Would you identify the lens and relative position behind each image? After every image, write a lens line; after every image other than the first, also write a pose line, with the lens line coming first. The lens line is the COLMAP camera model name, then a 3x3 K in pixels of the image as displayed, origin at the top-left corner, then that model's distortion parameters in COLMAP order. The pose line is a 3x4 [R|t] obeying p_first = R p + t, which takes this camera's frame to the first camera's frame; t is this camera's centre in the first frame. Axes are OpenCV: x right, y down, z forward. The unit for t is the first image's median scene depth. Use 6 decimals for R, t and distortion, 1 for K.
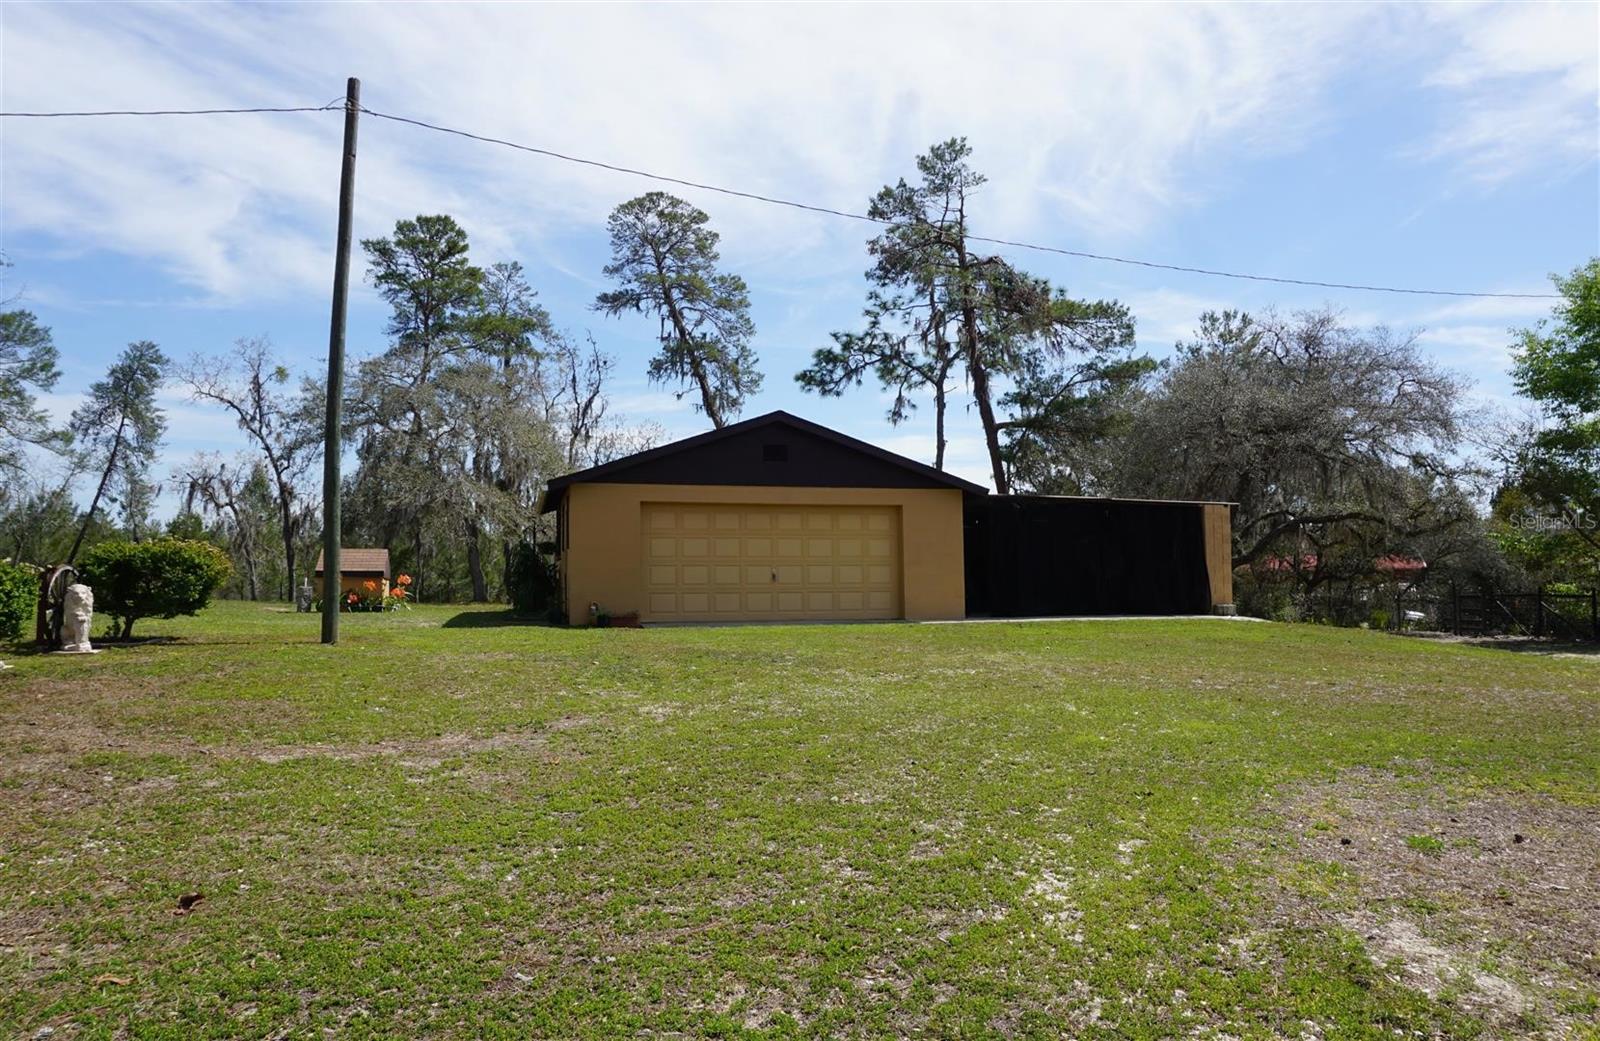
lens RADIAL K [[1076.5, 0, 790.7], [0, 1076.5, 513.6], [0, 0, 1]] dist [-0.034562, 0.002286]
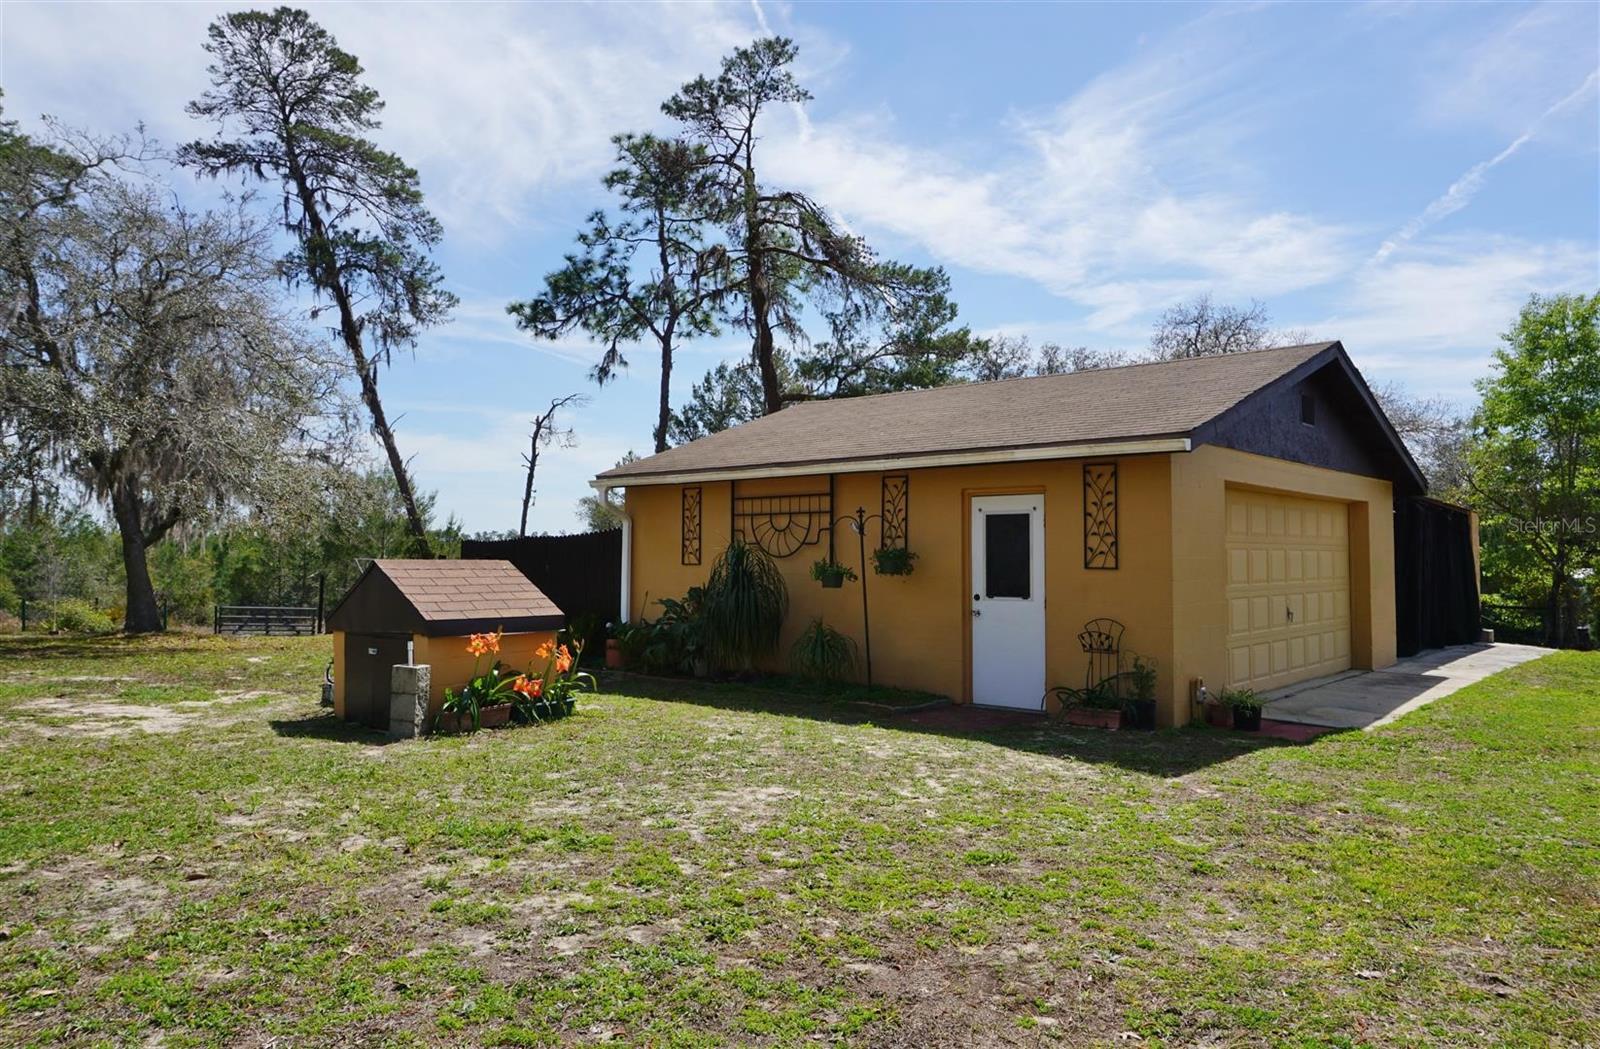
lens RADIAL K [[1076.5, 0, 806.7], [0, 1076.5, 532.6], [0, 0, 1]] dist [-0.034562, 0.002286]
pose [[0.828352, 0.017009, 0.559950, -0.225180], [-0.036460, 0.999057, 0.023588, 0.003260], [-0.559020, -0.039955, 0.828191, 0.251473]]
